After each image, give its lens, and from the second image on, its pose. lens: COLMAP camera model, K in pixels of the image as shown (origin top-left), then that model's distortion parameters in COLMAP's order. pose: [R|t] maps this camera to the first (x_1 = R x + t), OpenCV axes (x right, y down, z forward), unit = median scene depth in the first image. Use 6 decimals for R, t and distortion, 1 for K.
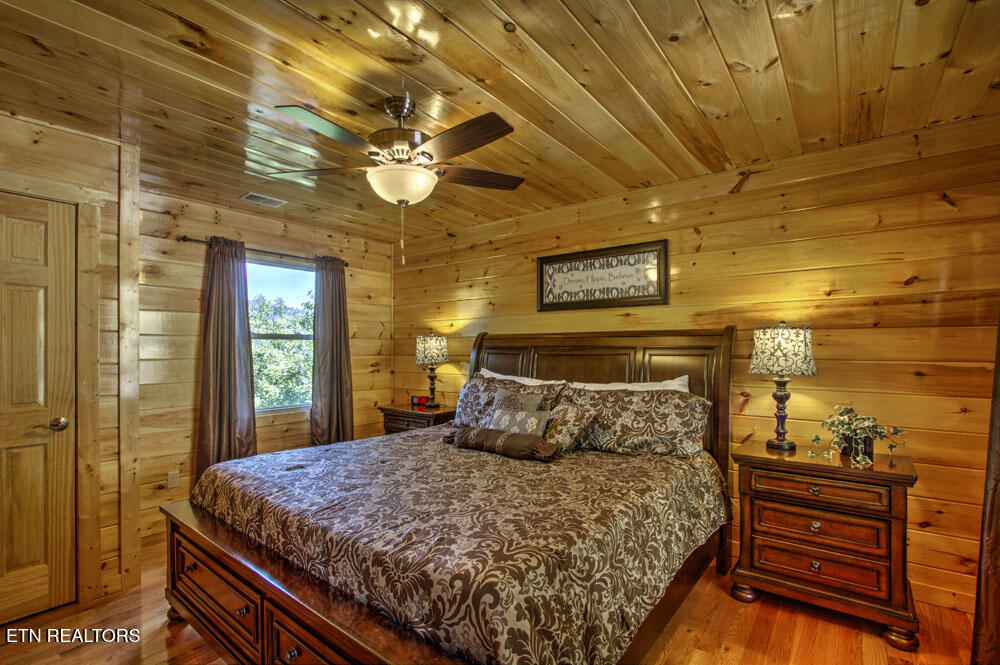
lens RADIAL K [[462.6, 0, 496.3], [0, 462.6, 347.8], [0, 0, 1]] dist [-0.002944, -0.000971]
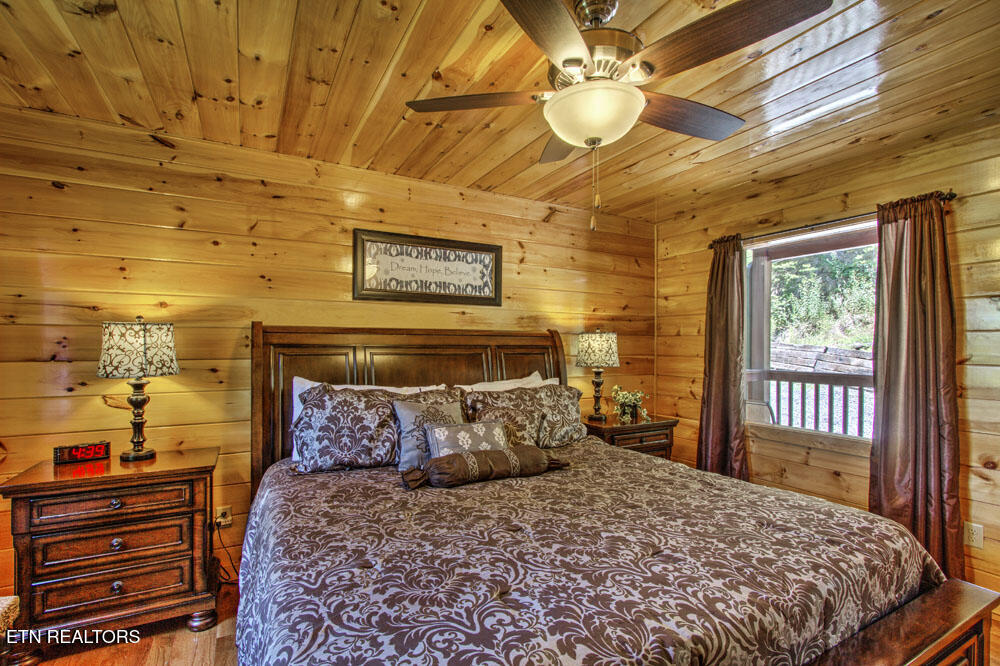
lens RADIAL K [[452.1, 0, 482.6], [0, 452.1, 339.5], [0, 0, 1]] dist [-0.001799, -0.000331]
pose [[0.417708, 0.017400, 0.908415, -0.570437], [-0.004741, 0.999845, -0.016971, 0.000779], [-0.908569, 0.002782, 0.417726, 0.570509]]
